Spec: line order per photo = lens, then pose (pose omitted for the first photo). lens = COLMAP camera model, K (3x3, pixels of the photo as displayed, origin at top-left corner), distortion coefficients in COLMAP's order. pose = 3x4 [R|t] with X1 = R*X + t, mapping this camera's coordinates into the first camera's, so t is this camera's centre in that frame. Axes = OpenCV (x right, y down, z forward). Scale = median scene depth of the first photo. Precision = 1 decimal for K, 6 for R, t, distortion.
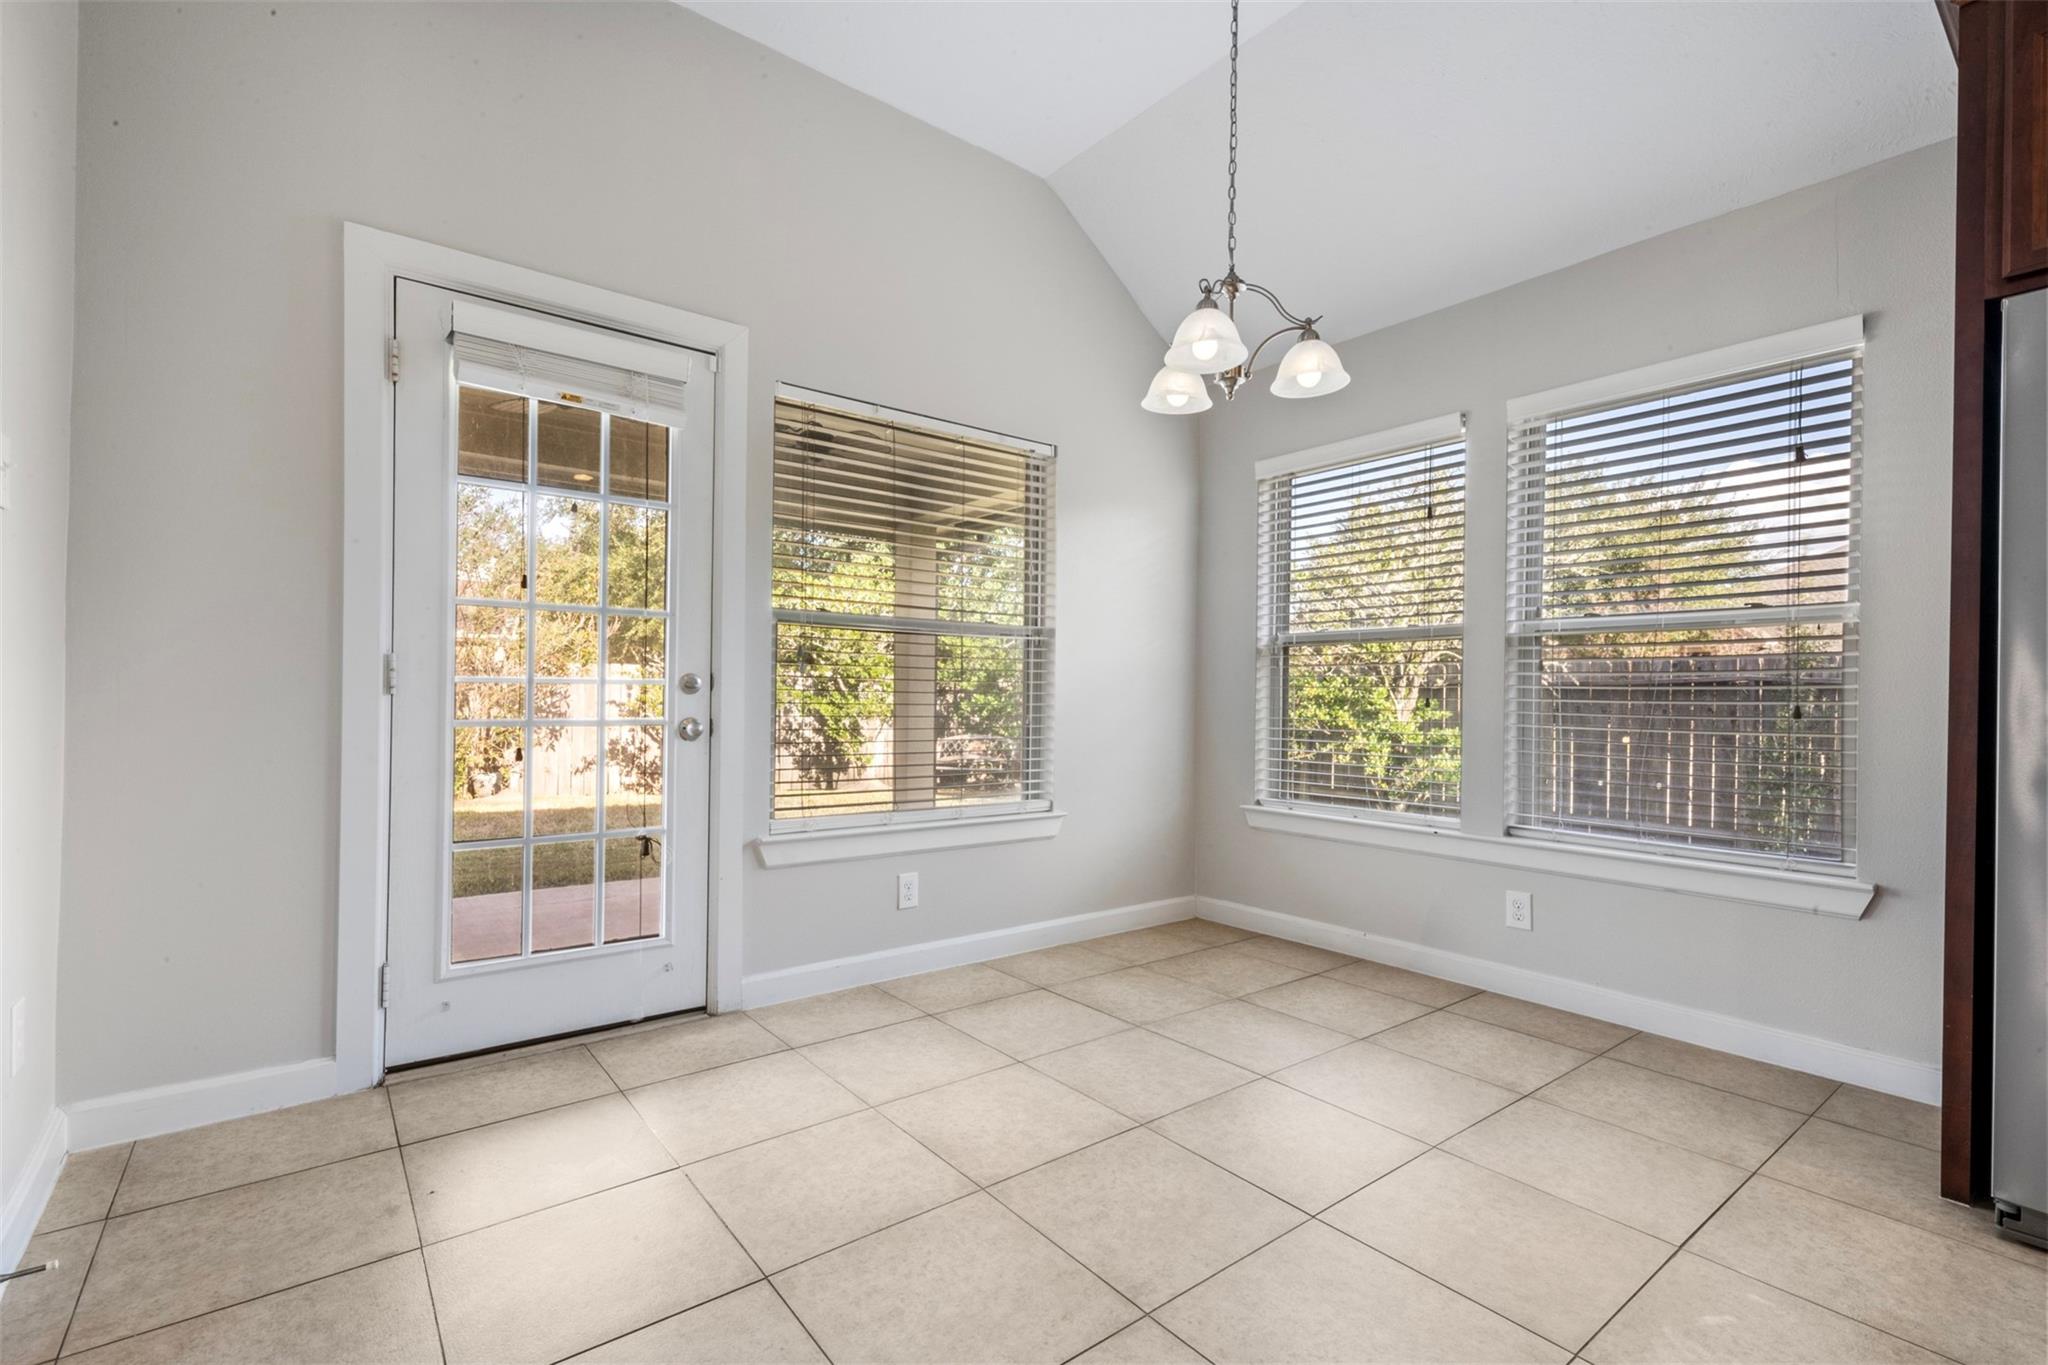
lens RADIAL K [[914.8, 0, 1051.2], [0, 914.8, 686.7], [0, 0, 1]] dist [-0.035755, 0.021017]
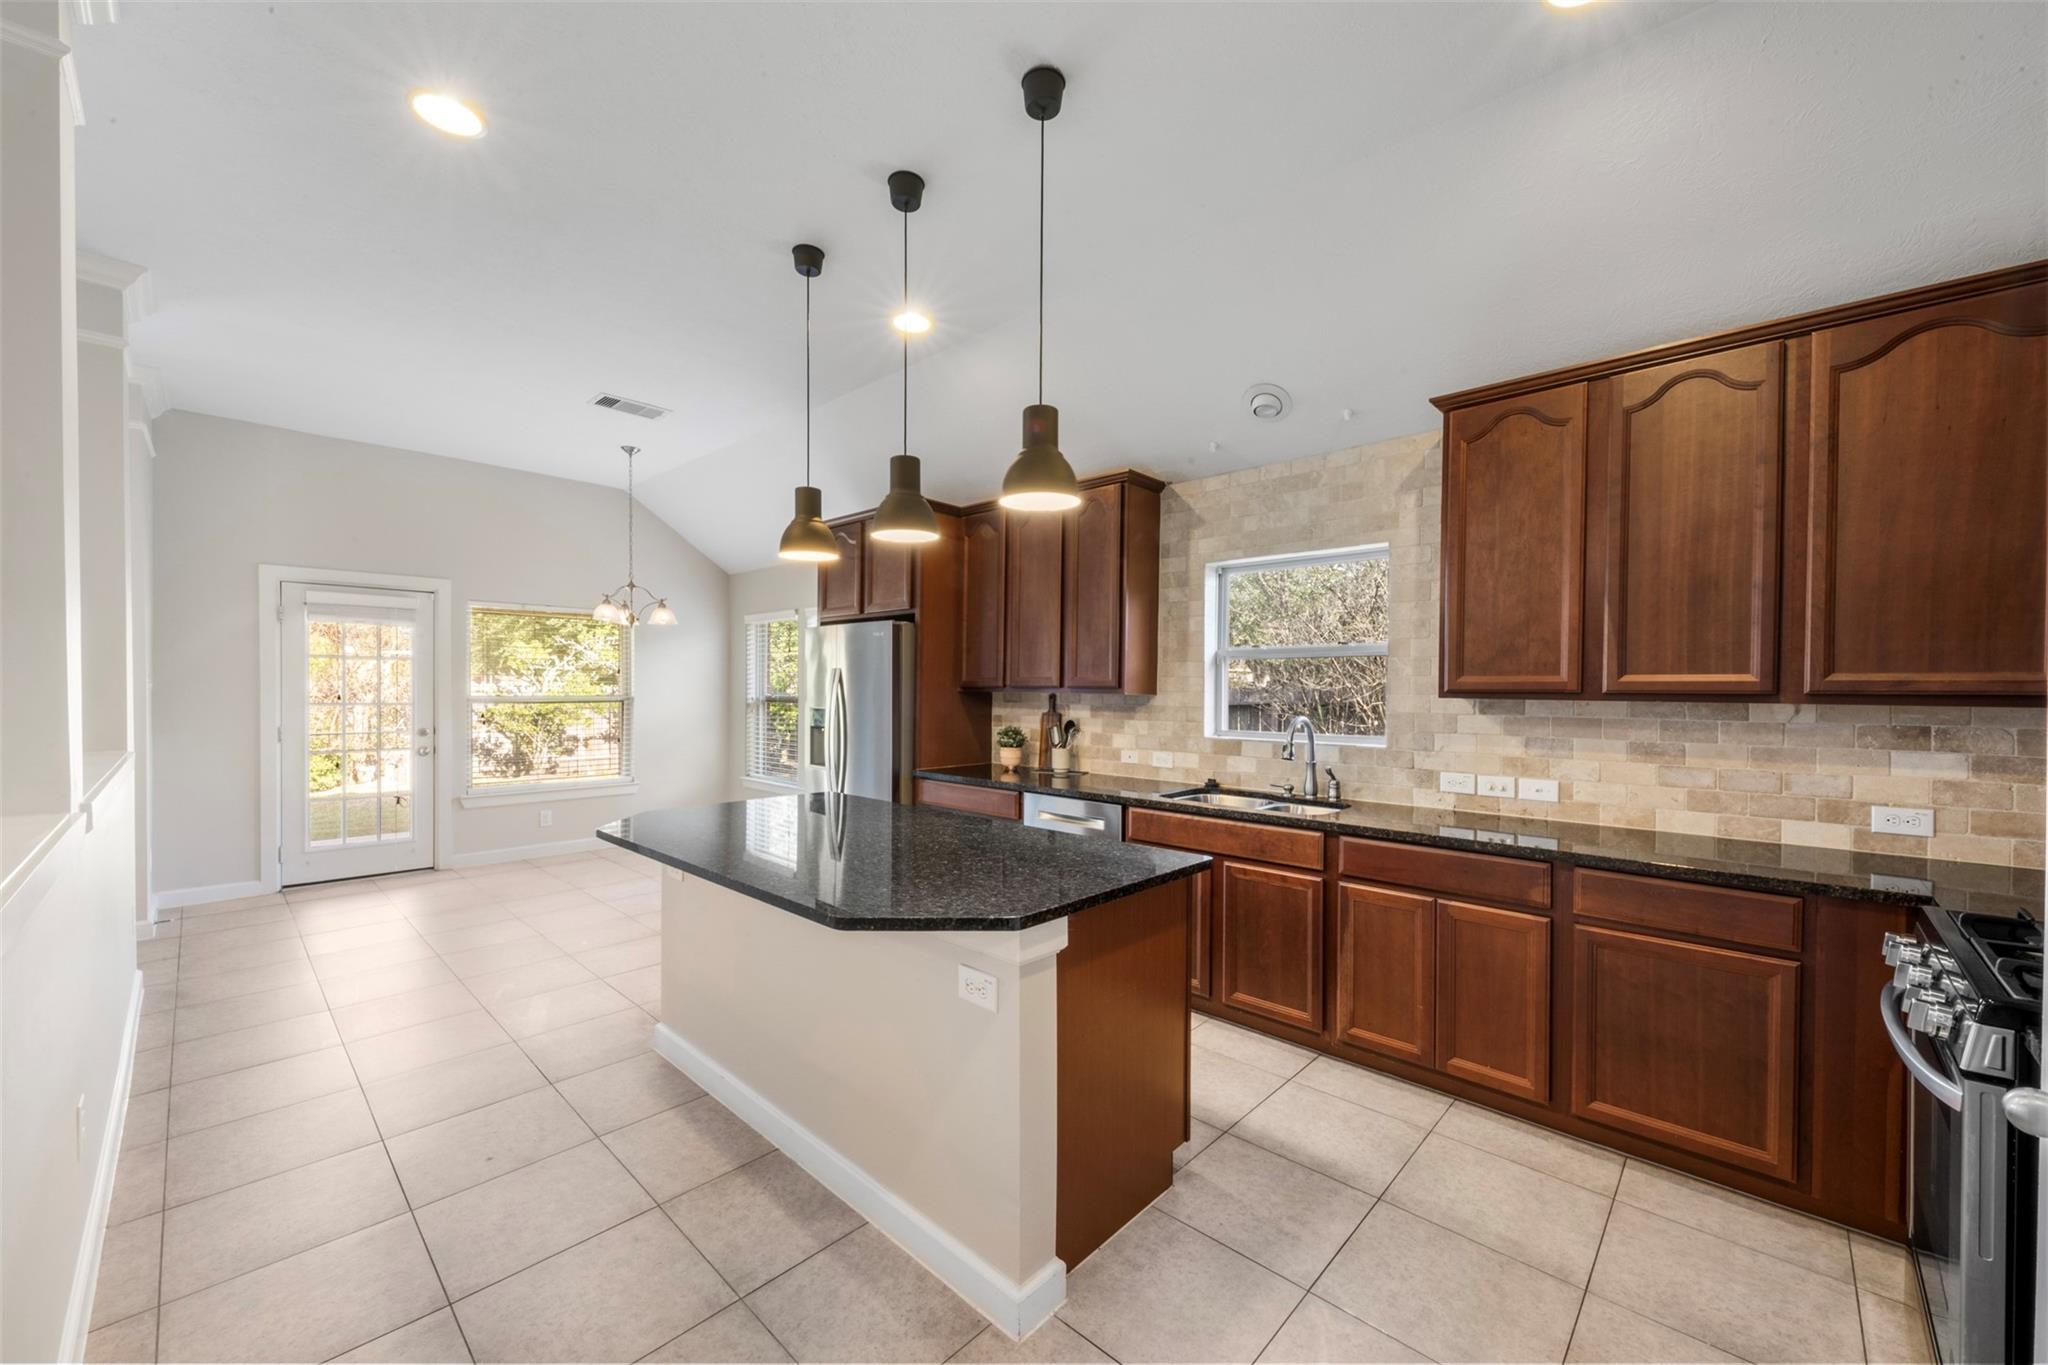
lens RADIAL K [[828.9, 0, 1053.8], [0, 828.9, 688.8], [0, 0, 1]] dist [0.002460, -0.000097]
pose [[0.993203, -0.004115, 0.116320, 0.938329], [0.002078, 0.999842, 0.017626, -0.143361], [-0.116374, -0.017265, 0.993055, -1.277580]]
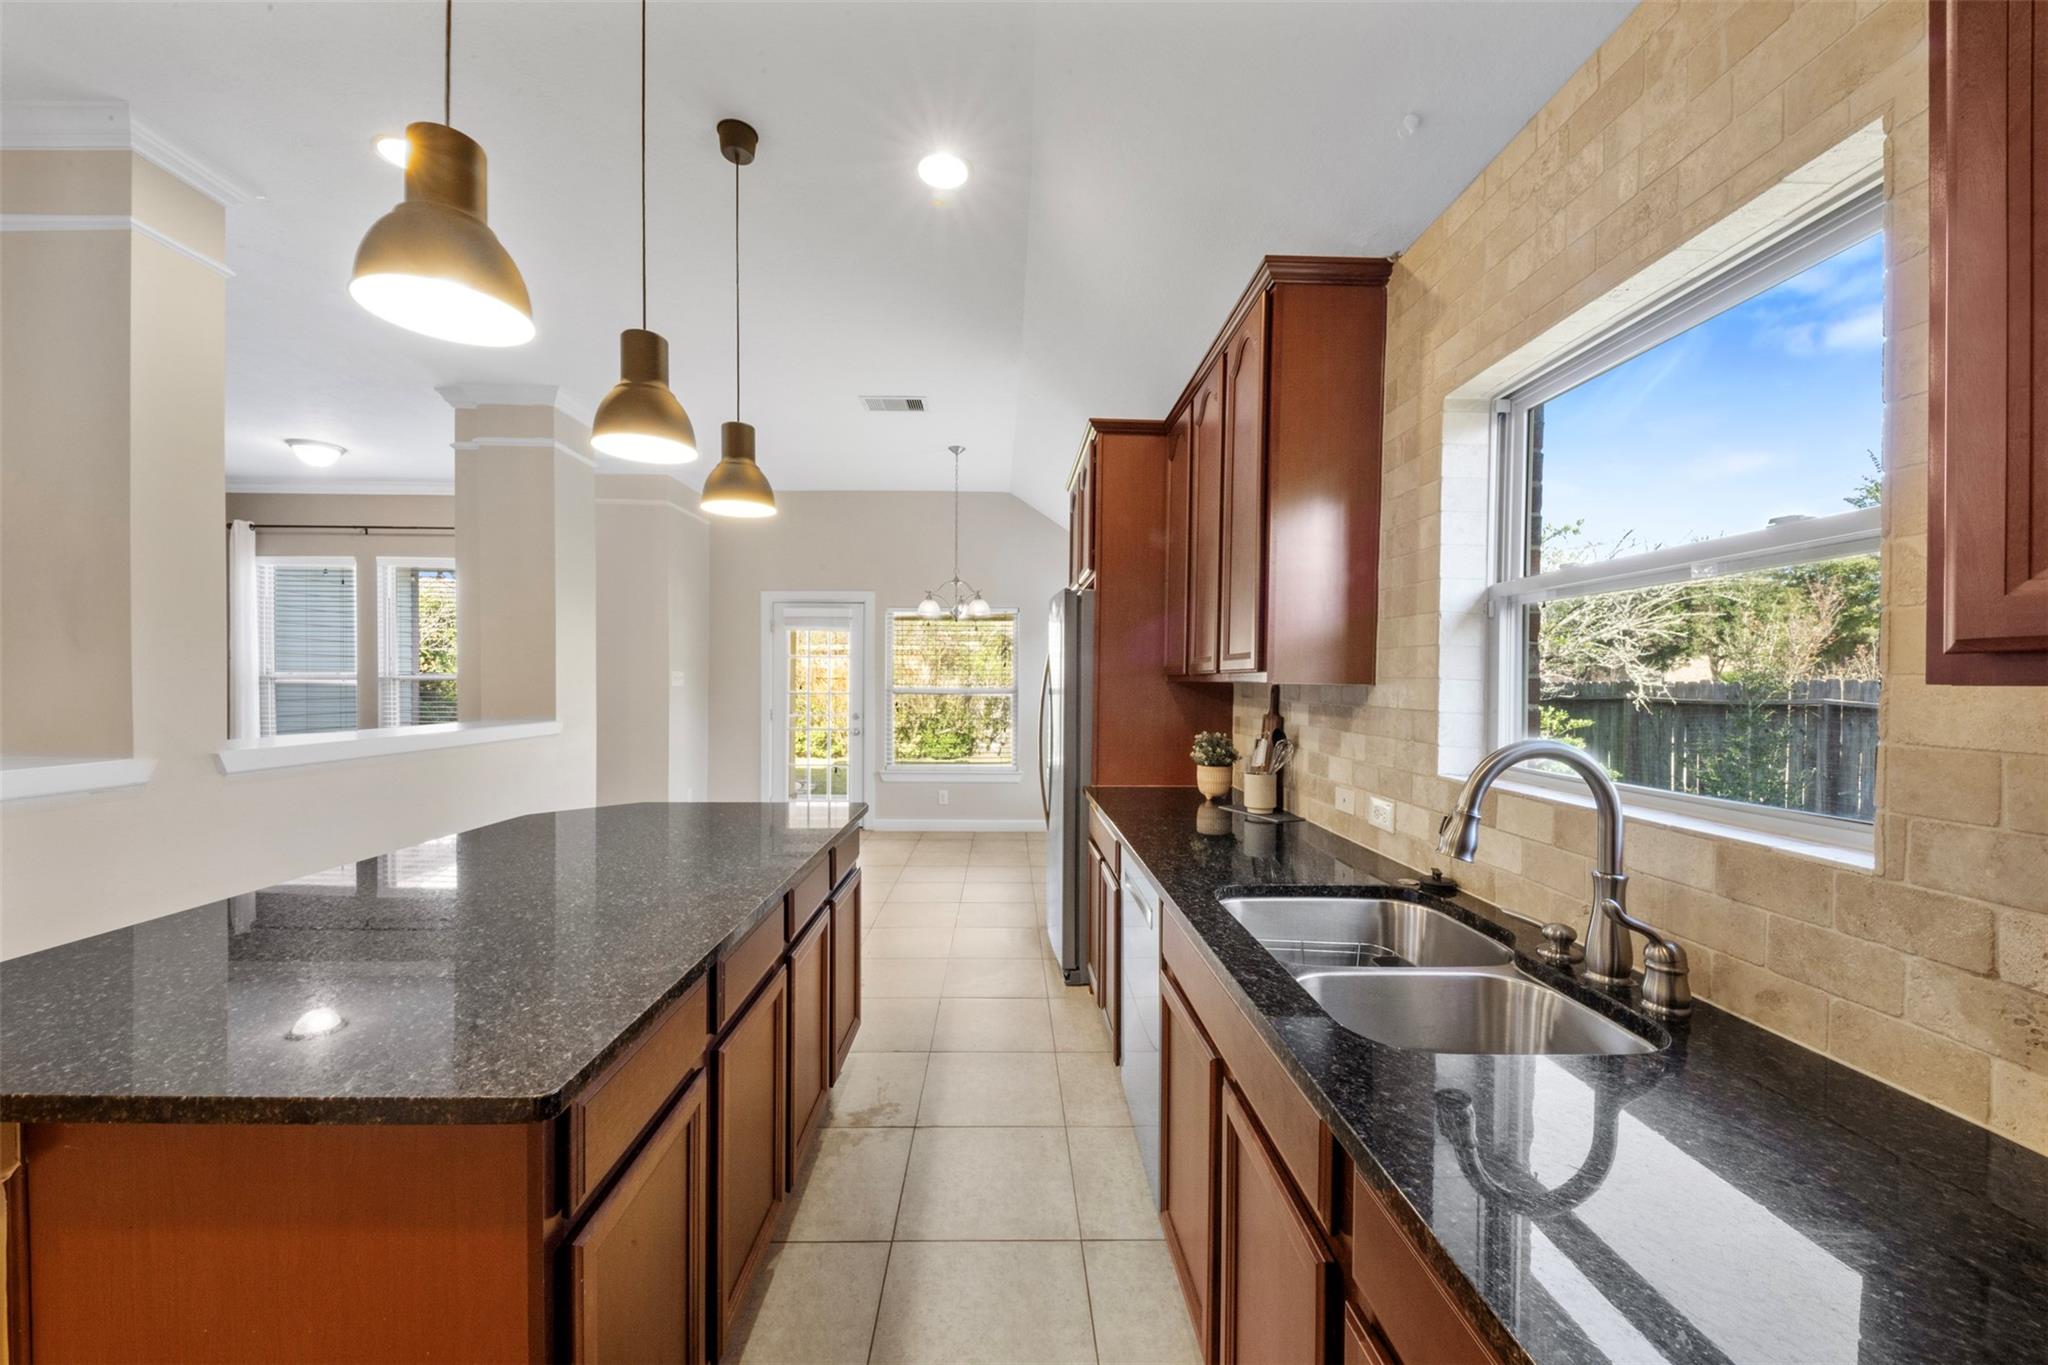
lens RADIAL K [[786.3, 0, 991.0], [0, 786.3, 680.0], [0, 0, 1]] dist [0.000180, -0.000171]
pose [[0.747386, -0.005969, -0.664363, 1.526177], [0.009300, 0.999956, 0.001478, -0.113021], [0.664325, -0.007283, 0.747408, -0.569323]]
